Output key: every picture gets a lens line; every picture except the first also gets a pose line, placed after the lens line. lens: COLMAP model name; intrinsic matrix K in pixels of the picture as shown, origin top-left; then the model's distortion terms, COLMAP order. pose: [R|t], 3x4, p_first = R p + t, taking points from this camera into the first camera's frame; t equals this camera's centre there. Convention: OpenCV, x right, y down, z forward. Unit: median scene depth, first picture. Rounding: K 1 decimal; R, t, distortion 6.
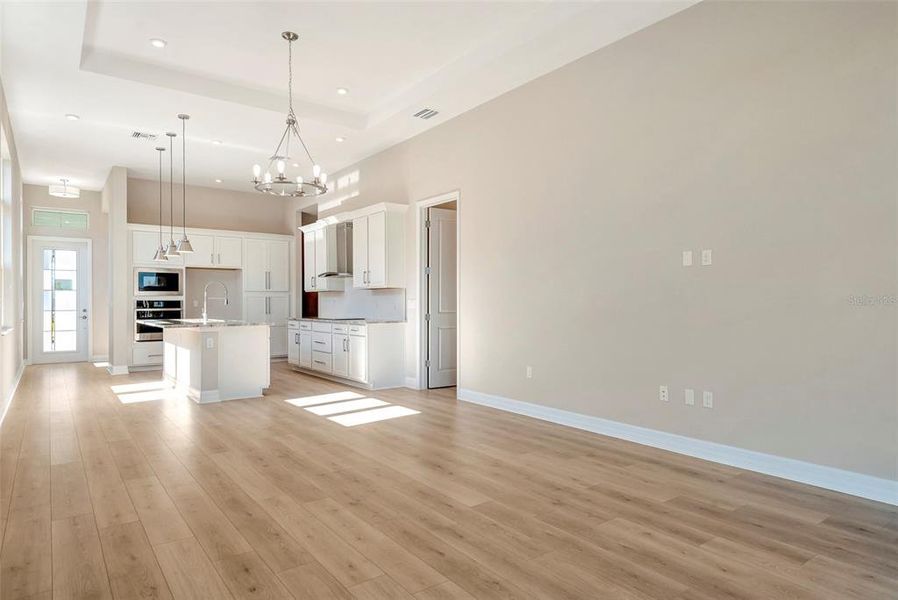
lens RADIAL K [[543.4, 0, 443.5], [0, 543.4, 303.7], [0, 0, 1]] dist [0.013162, -0.002065]
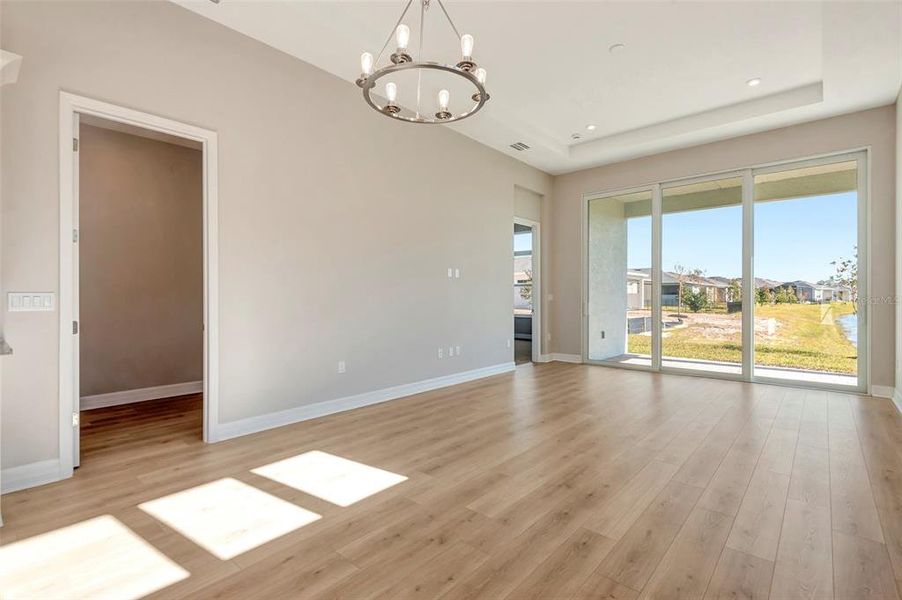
lens RADIAL K [[425.8, 0, 453.6], [0, 425.8, 294.8], [0, 0, 1]] dist [0.032501, -0.003881]
pose [[-0.233238, 0.007703, 0.972389, -0.797890], [0.005355, 0.999964, -0.006637, -0.002891], [-0.972405, 0.003659, -0.233271, 1.186642]]
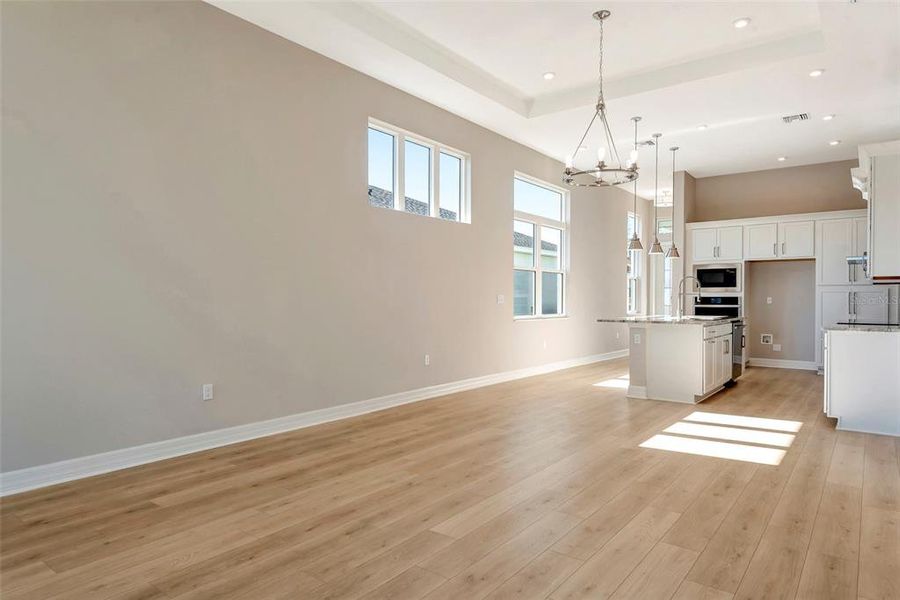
lens RADIAL K [[544.6, 0, 443.0], [0, 544.6, 301.7], [0, 0, 1]] dist [0.013162, -0.002065]
pose [[0.277119, 0.009762, -0.960786, 0.613739], [-0.006444, 0.999945, 0.008301, -0.003764], [0.960814, 0.003891, 0.277167, 0.523986]]
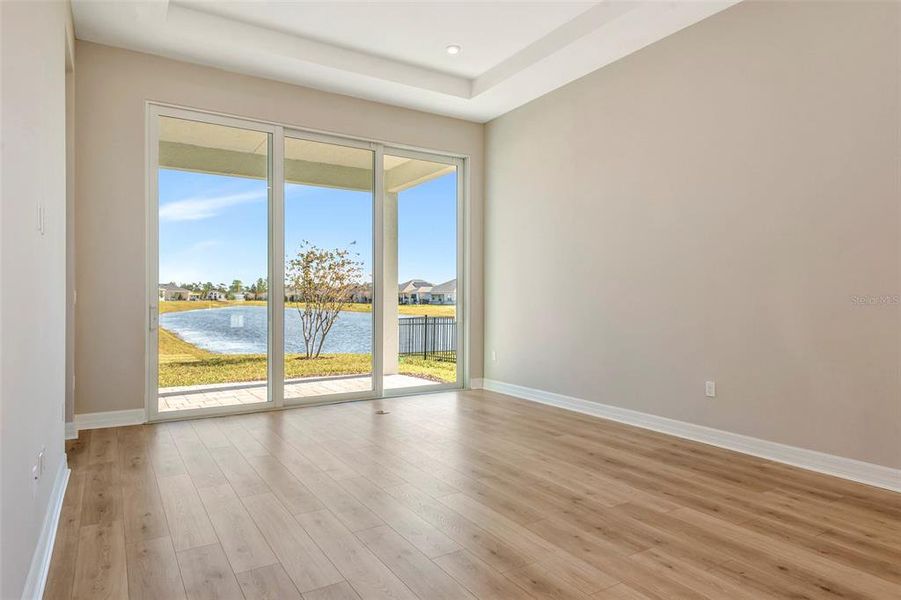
lens RADIAL K [[545.2, 0, 451.7], [0, 545.2, 298.7], [0, 0, 1]] dist [0.013162, -0.002065]
pose [[-0.997606, 0.000920, 0.069154, -0.003868], [0.001428, 0.999972, 0.007309, -0.005498], [-0.069145, 0.007391, -0.997579, 1.385987]]
